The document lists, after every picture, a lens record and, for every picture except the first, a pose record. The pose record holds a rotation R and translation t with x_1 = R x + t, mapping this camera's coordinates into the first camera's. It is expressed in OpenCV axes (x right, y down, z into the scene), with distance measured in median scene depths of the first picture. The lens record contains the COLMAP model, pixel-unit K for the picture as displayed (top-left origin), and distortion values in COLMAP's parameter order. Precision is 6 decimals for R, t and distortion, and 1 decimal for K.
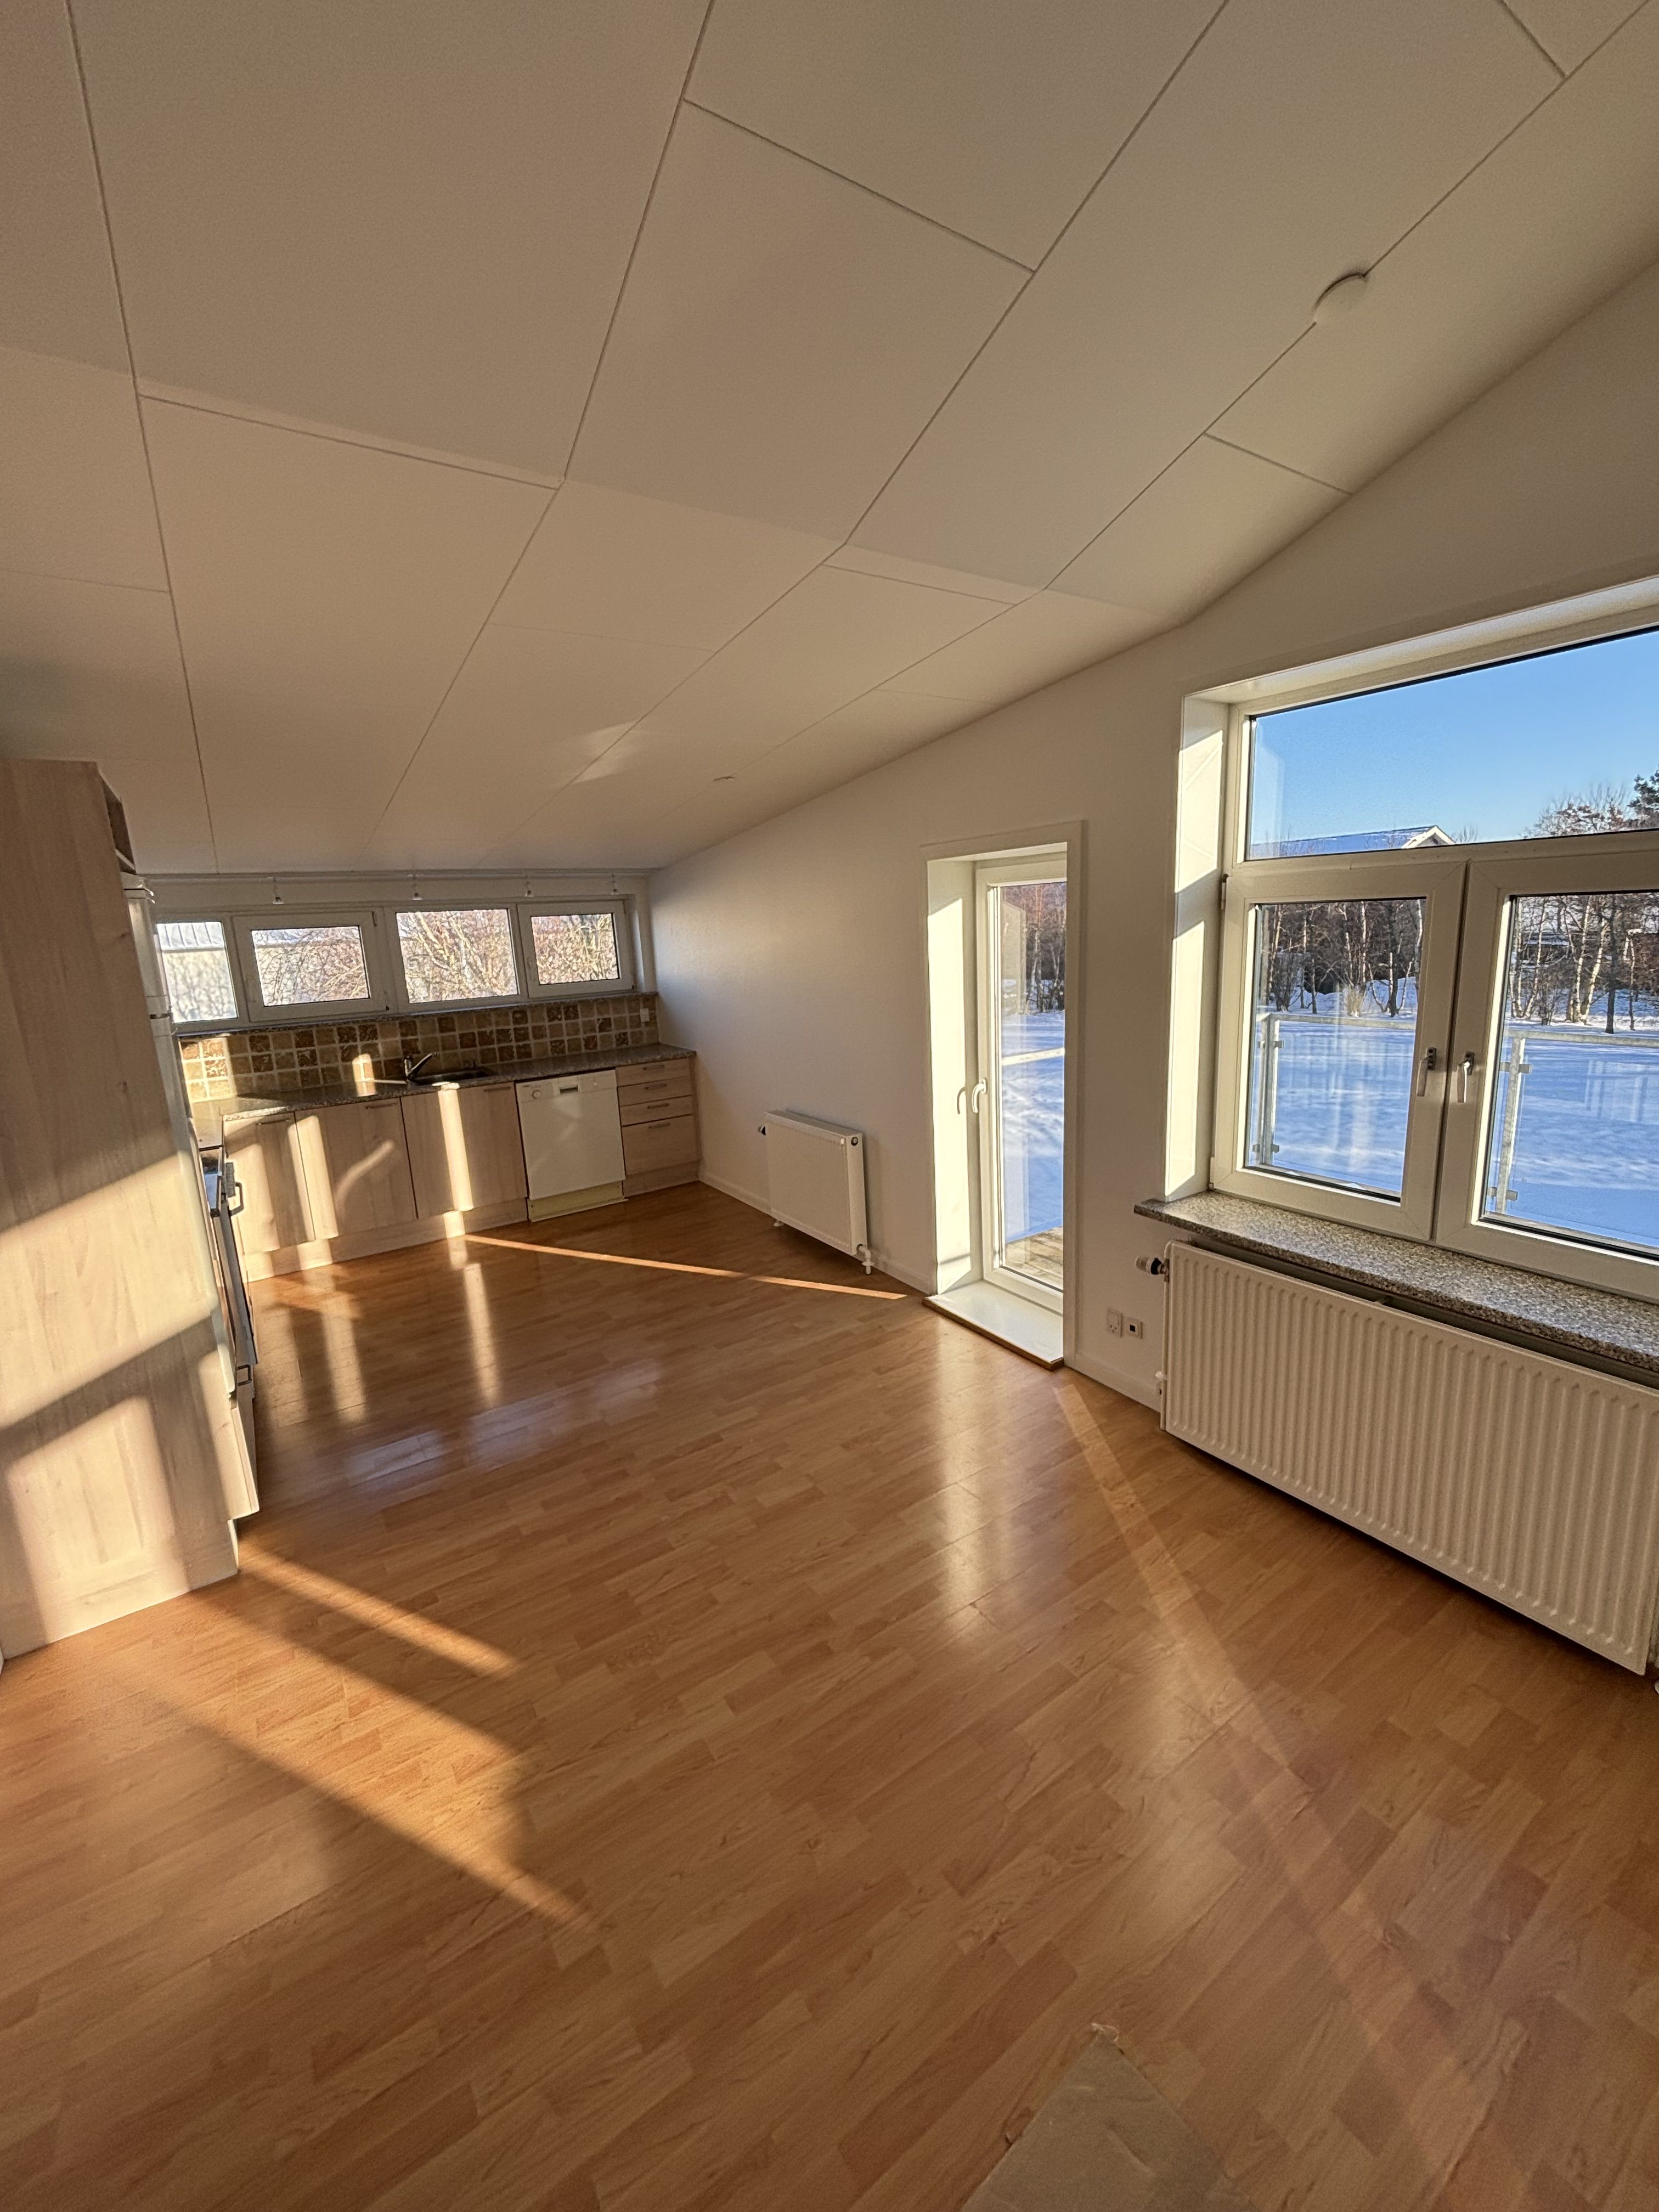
lens RADIAL K [[901.6, 0, 840.7], [0, 901.6, 1096.1], [0, 0, 1]] dist [0.008015, -0.000248]
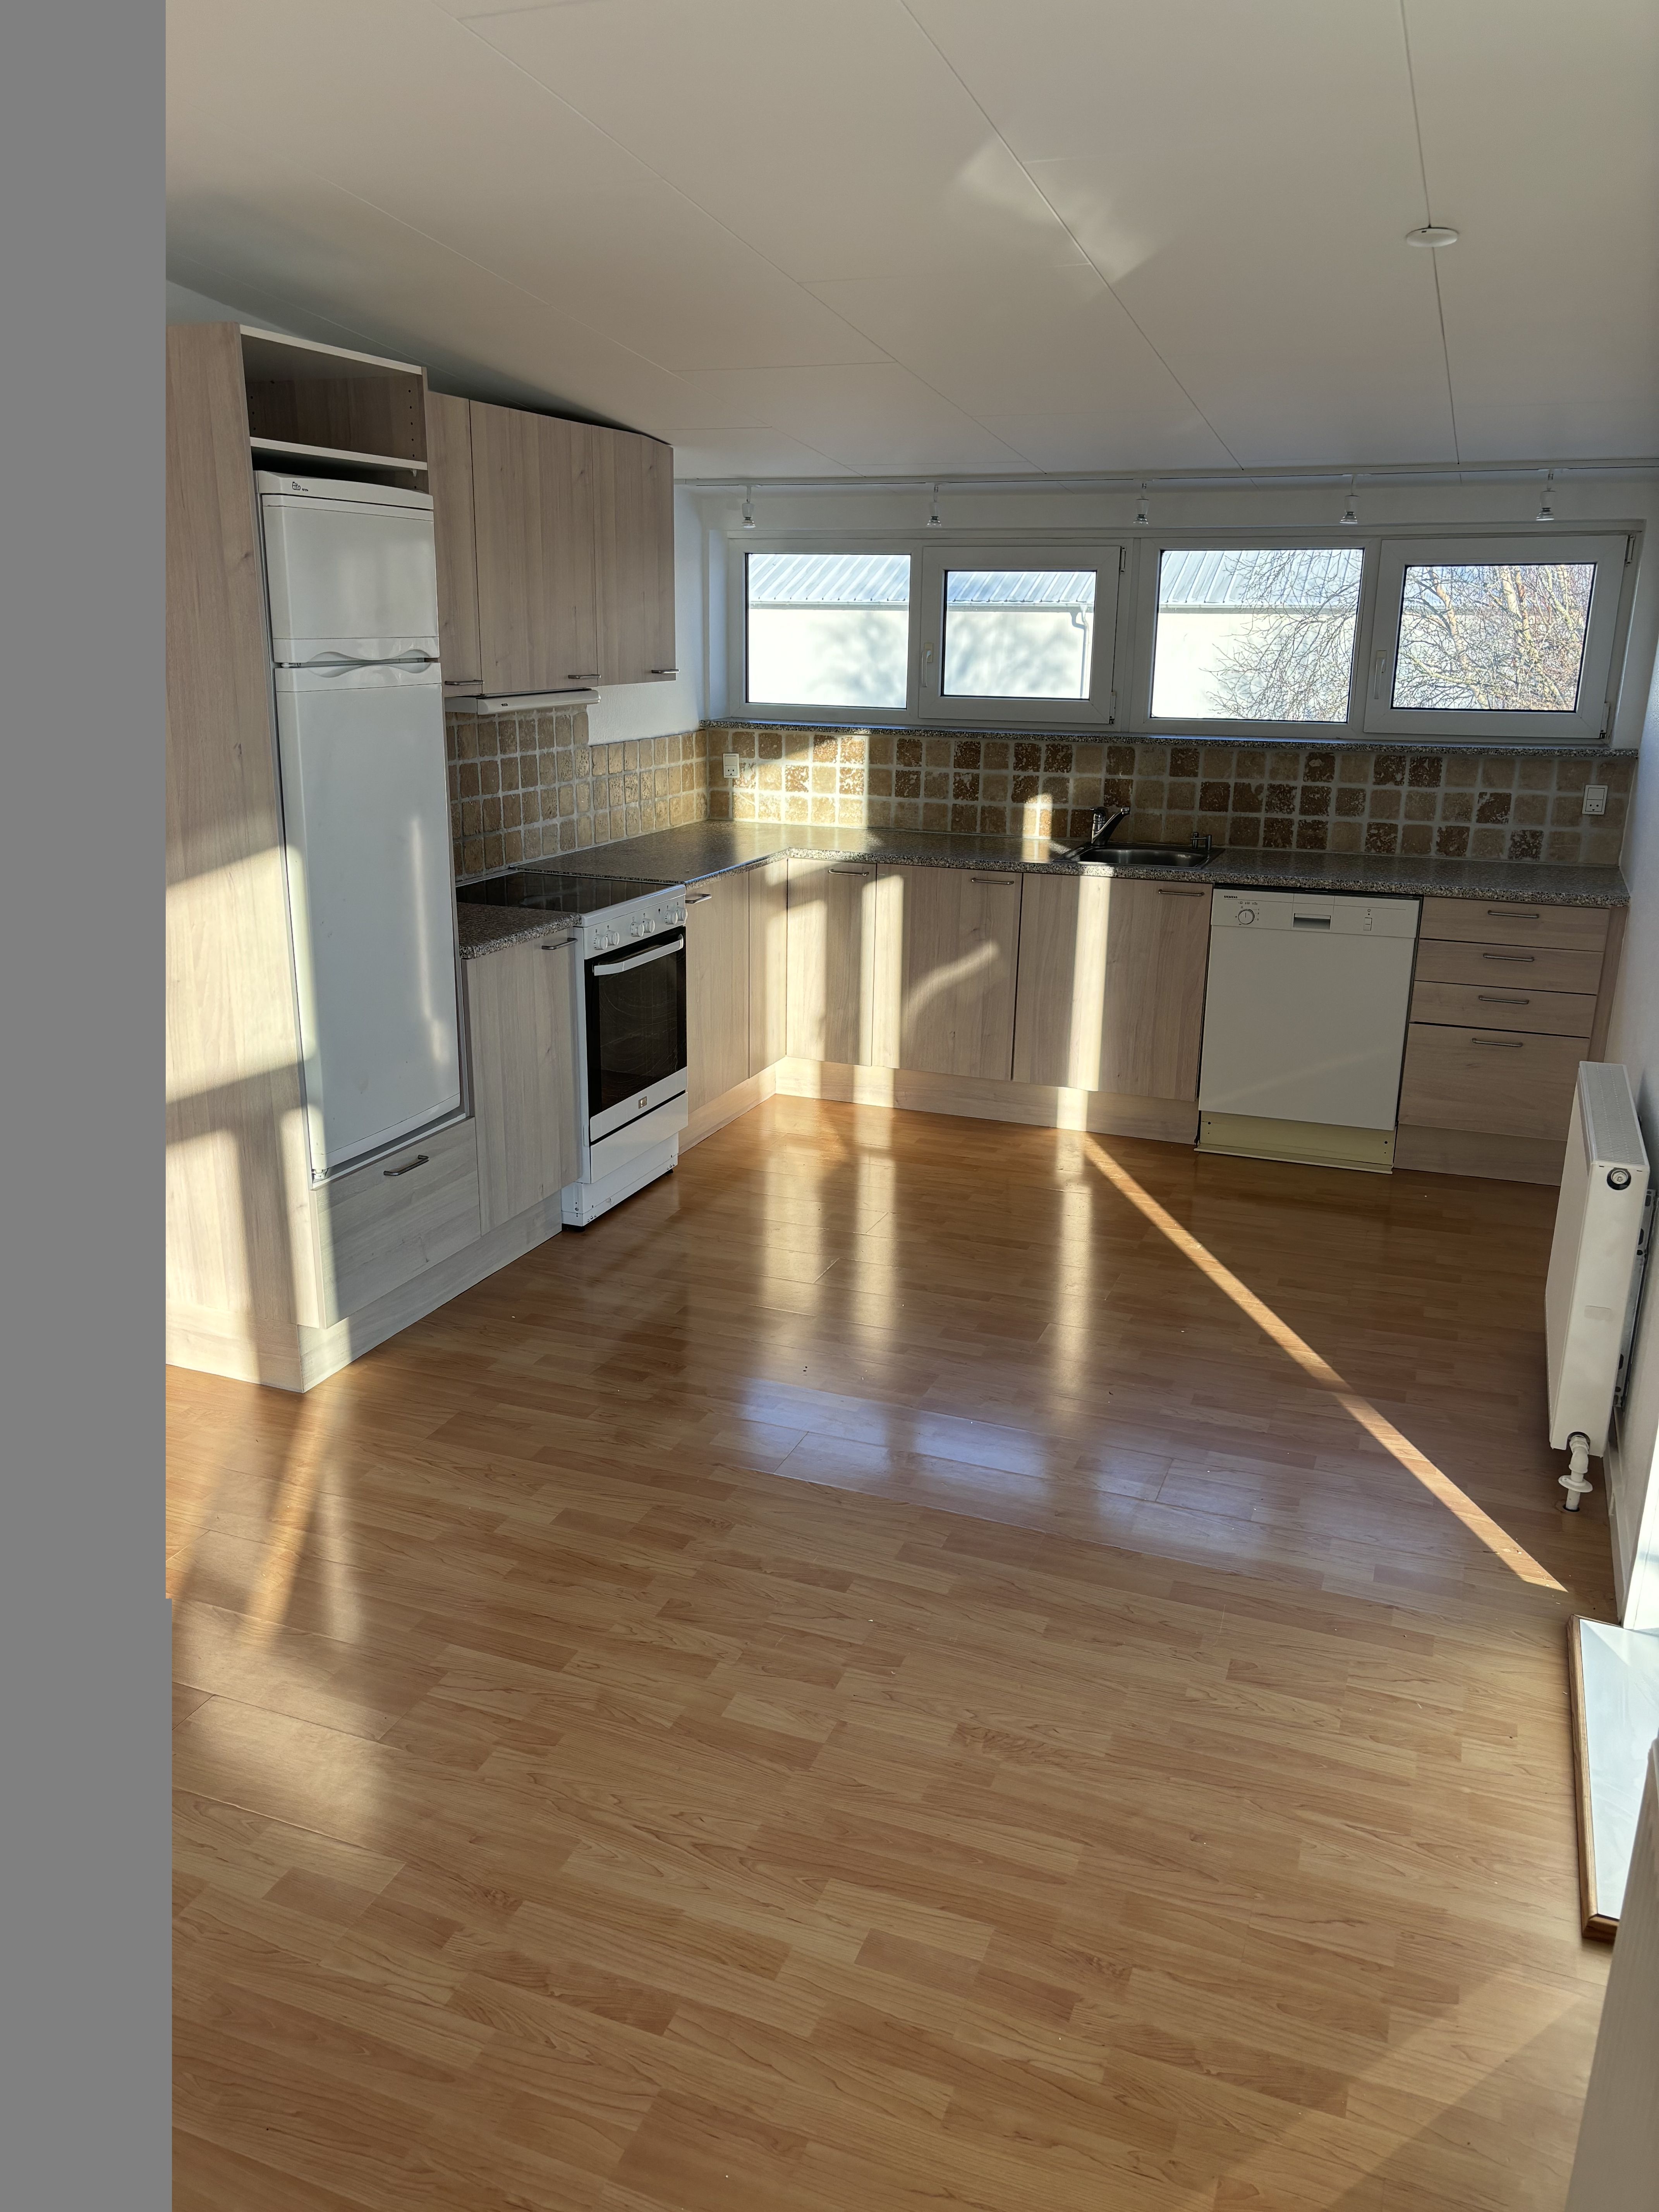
lens RADIAL K [[1677.9, 0, 807.9], [0, 1677.9, 1110.7], [0, 0, 1]] dist [0.076692, -0.112297]
pose [[0.547969, 0.289102, -0.784952, 0.334607], [-0.197497, 0.956563, 0.214435, -0.056260], [0.812850, 0.037522, 0.581264, 0.246184]]
